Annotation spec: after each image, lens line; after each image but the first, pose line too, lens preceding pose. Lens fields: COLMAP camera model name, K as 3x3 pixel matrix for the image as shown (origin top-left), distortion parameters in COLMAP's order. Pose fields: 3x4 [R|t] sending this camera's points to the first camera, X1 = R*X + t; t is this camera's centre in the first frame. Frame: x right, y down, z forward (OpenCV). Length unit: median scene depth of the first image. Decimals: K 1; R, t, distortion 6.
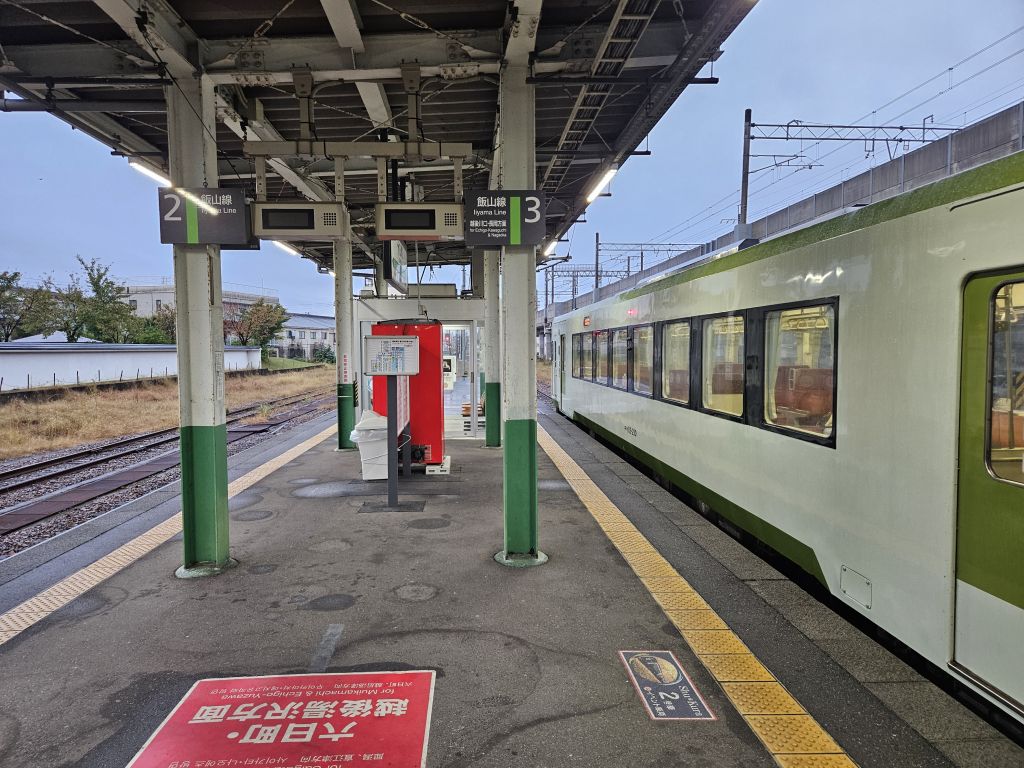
lens RADIAL K [[689.2, 0, 512.8], [0, 689.2, 387.3], [0, 0, 1]] dist [0.037379, 0.000829]
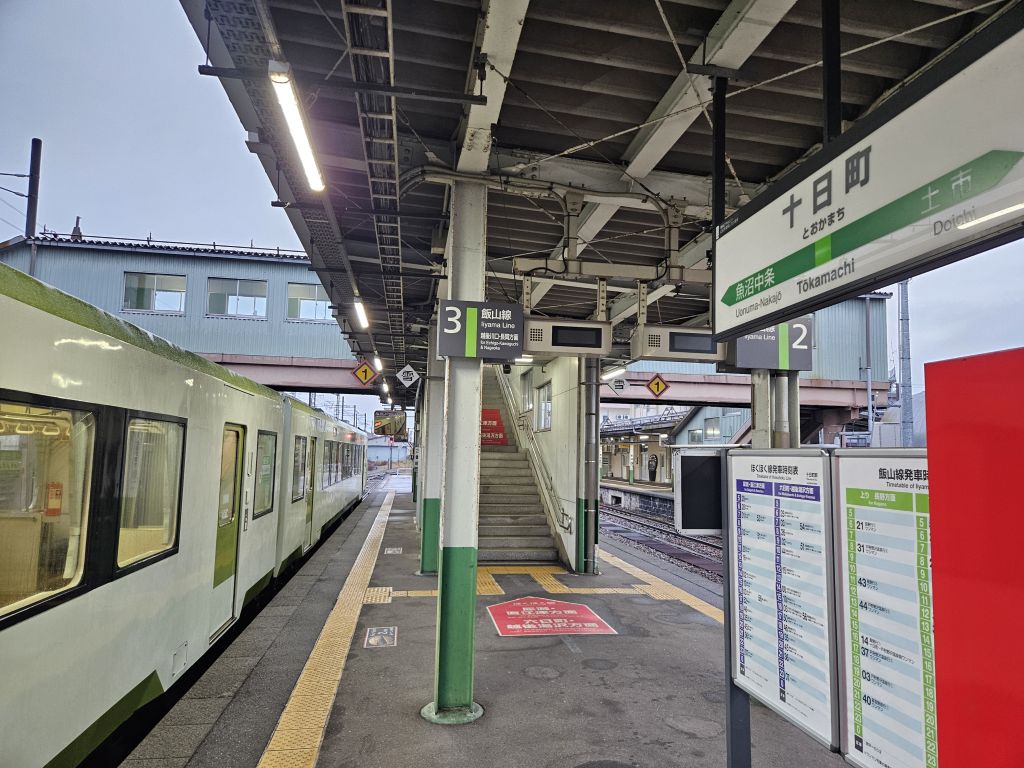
lens RADIAL K [[689.2, 0, 515.5], [0, 689.2, 387.3], [0, 0, 1]] dist [0.037379, 0.000829]
pose [[-0.995867, -0.021958, -0.088129, 0.021125], [-0.018354, 0.998970, -0.041492, -0.139319], [0.088949, -0.039703, -0.995245, 2.114851]]
